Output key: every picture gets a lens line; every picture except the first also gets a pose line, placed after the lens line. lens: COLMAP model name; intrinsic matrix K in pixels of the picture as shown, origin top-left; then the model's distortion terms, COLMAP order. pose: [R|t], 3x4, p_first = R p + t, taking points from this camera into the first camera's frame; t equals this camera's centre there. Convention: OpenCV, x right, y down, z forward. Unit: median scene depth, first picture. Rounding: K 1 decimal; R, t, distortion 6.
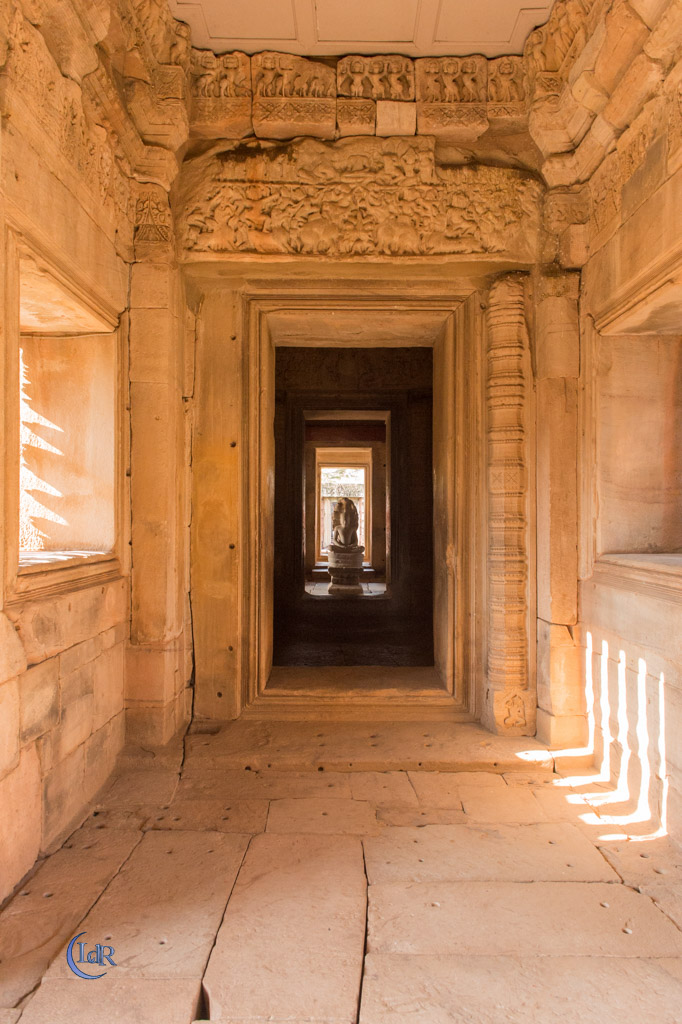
lens RADIAL K [[712.4, 0, 355.8], [0, 712.4, 522.9], [0, 0, 1]] dist [-0.006516, -0.001911]
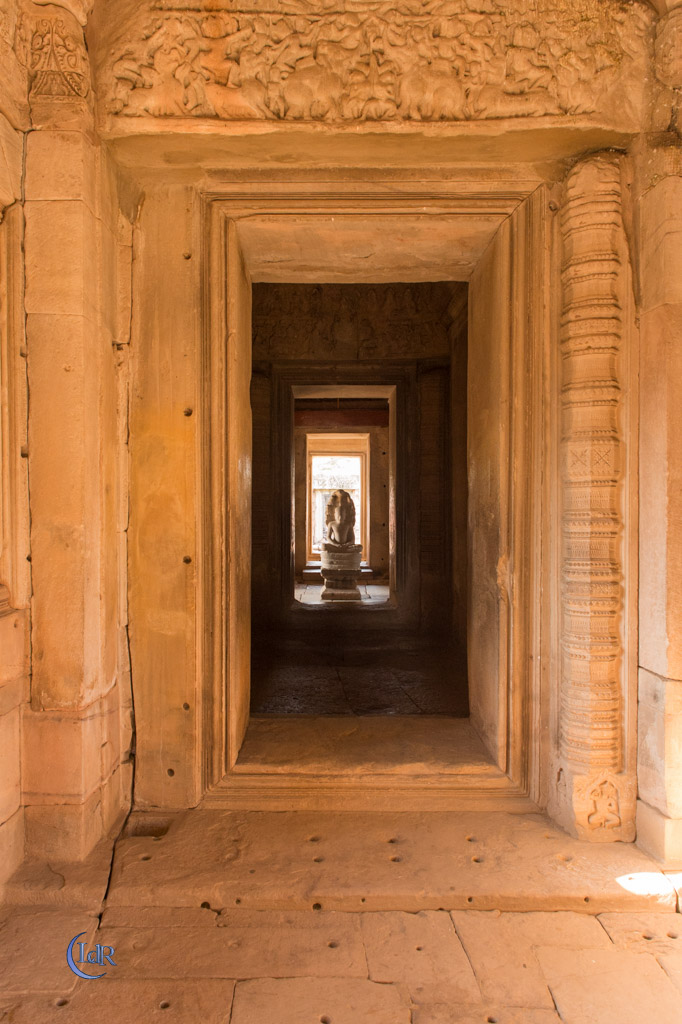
lens RADIAL K [[712.4, 0, 323.0], [0, 712.4, 508.2], [0, 0, 1]] dist [-0.006516, -0.001911]
pose [[0.999465, -0.003041, -0.032577, -0.020190], [0.002726, 0.999949, -0.009712, -0.010568], [0.032605, 0.009618, 0.999422, 0.325022]]
